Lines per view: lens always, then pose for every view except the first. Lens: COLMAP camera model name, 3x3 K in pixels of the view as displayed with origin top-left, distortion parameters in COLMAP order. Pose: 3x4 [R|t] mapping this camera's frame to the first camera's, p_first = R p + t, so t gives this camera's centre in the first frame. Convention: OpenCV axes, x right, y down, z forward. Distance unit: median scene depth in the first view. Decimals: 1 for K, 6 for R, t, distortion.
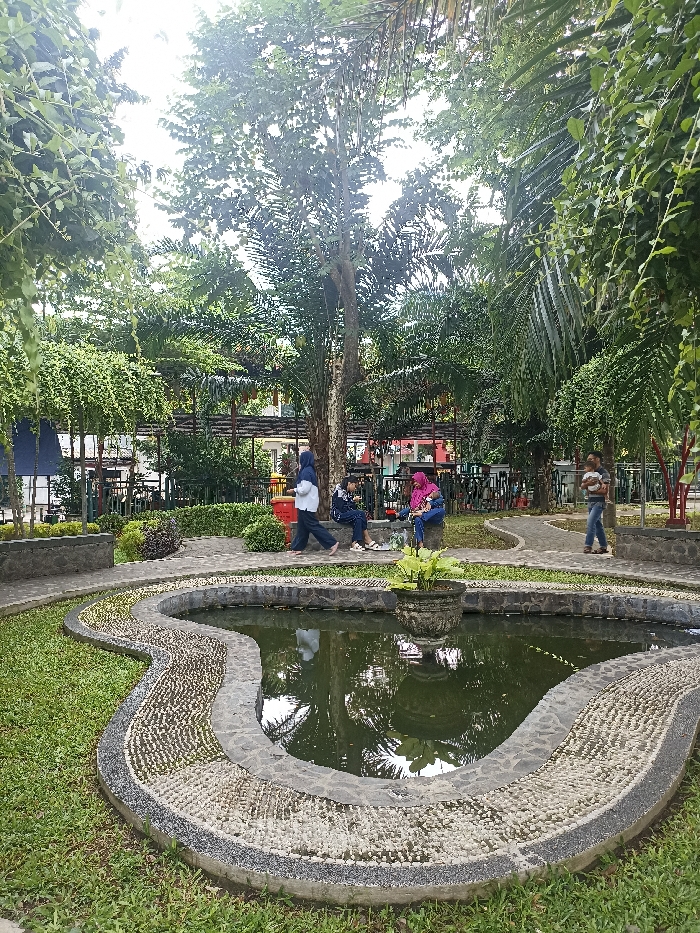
lens RADIAL K [[679.1, 0, 353.1], [0, 679.1, 468.4], [0, 0, 1]] dist [0.052161, -0.062338]
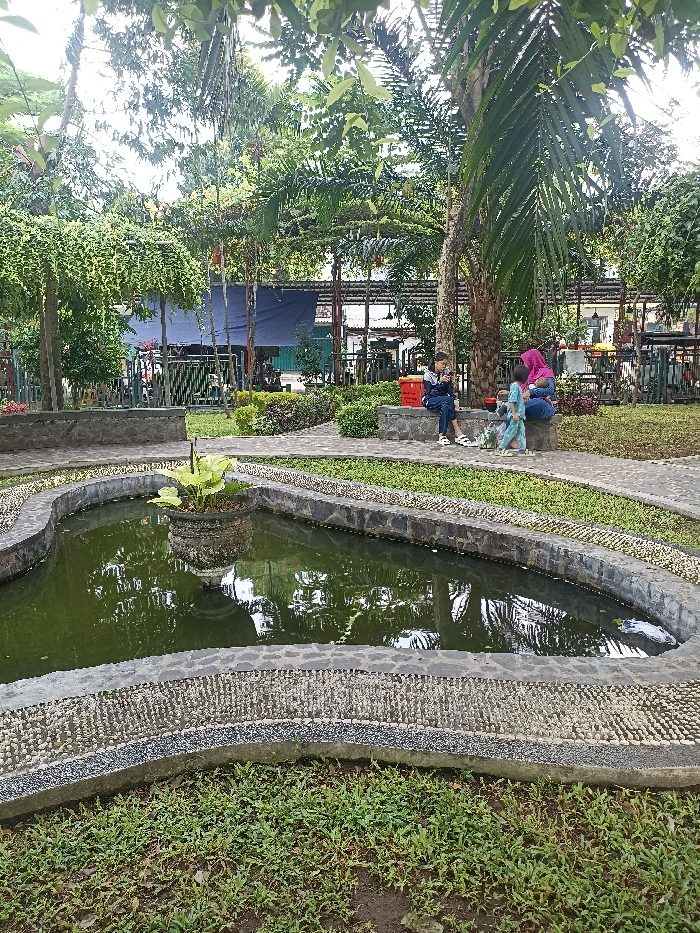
lens RADIAL K [[679.1, 0, 353.1], [0, 679.1, 468.4], [0, 0, 1]] dist [0.052161, -0.062338]
pose [[0.868437, 0.099320, -0.485750, 0.451055], [-0.007388, 0.982213, 0.187623, -0.010077], [0.495745, -0.159350, 0.853724, 0.303415]]
